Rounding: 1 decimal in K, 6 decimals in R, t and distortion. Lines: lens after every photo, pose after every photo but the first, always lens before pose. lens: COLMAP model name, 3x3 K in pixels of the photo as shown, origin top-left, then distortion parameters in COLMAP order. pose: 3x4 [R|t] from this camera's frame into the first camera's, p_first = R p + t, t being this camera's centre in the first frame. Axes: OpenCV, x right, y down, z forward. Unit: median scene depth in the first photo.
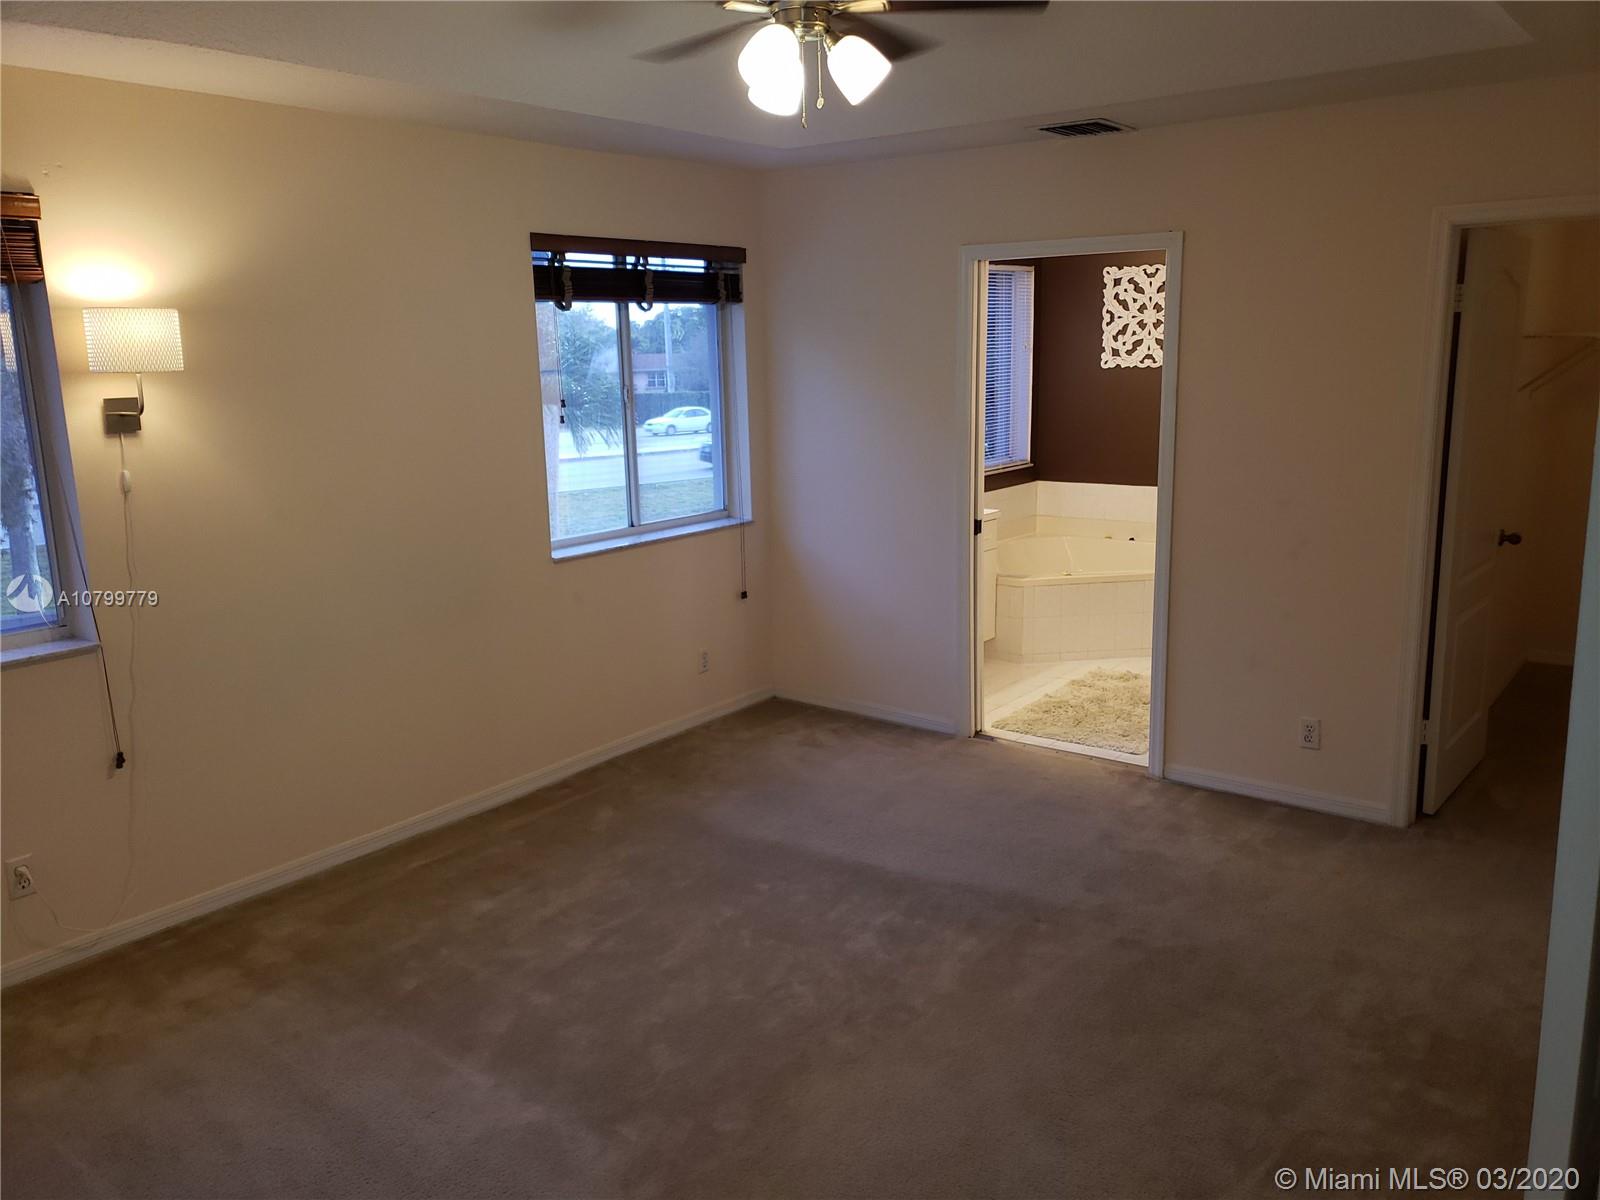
lens RADIAL K [[1243.2, 0, 792.6], [0, 1243.2, 593.3], [0, 0, 1]] dist [0.022271, 0.003795]
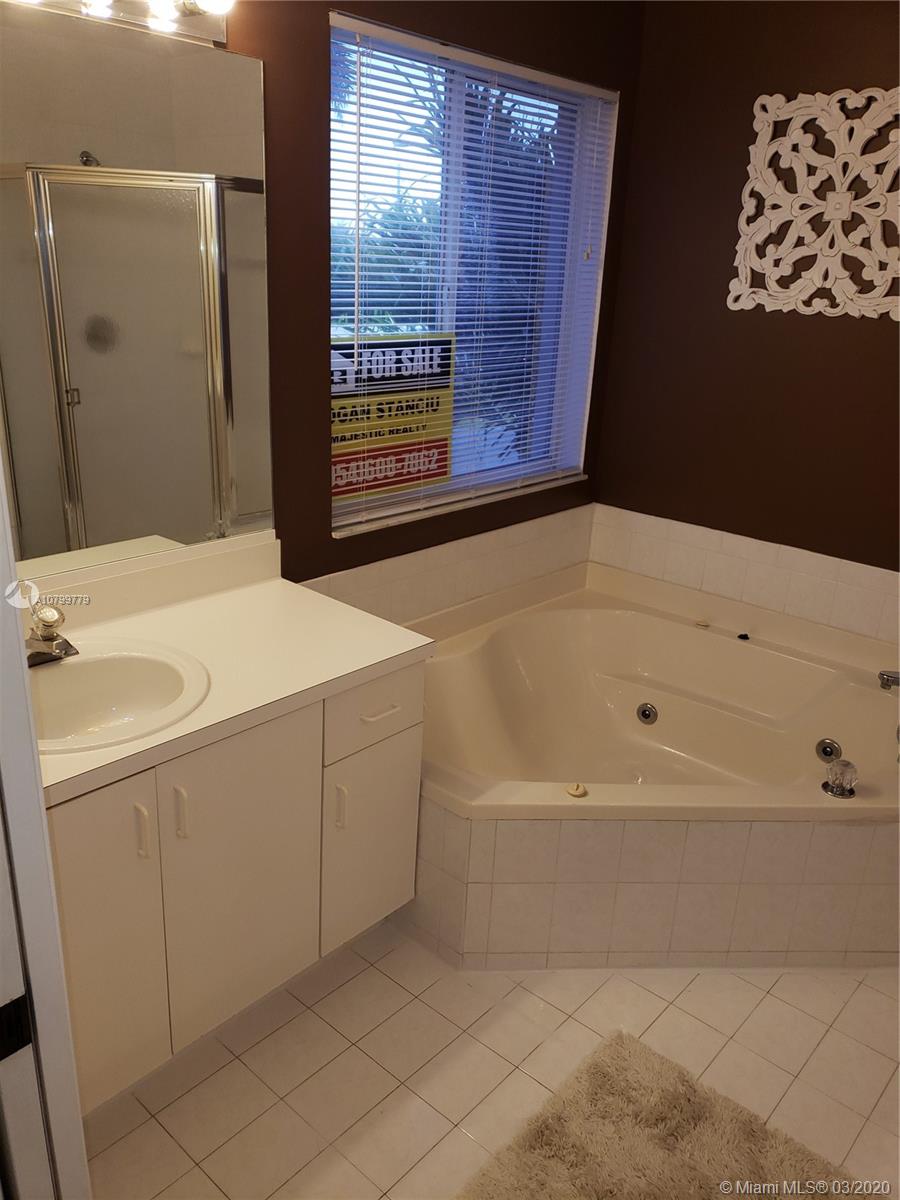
lens RADIAL K [[932.4, 0, 455.5], [0, 932.4, 610.6], [0, 0, 1]] dist [0.022271, 0.003795]
pose [[0.996181, 0.080511, -0.033793, 0.161539], [-0.073726, 0.982946, 0.168469, -0.117023], [0.046780, -0.165335, 0.985127, 0.600273]]
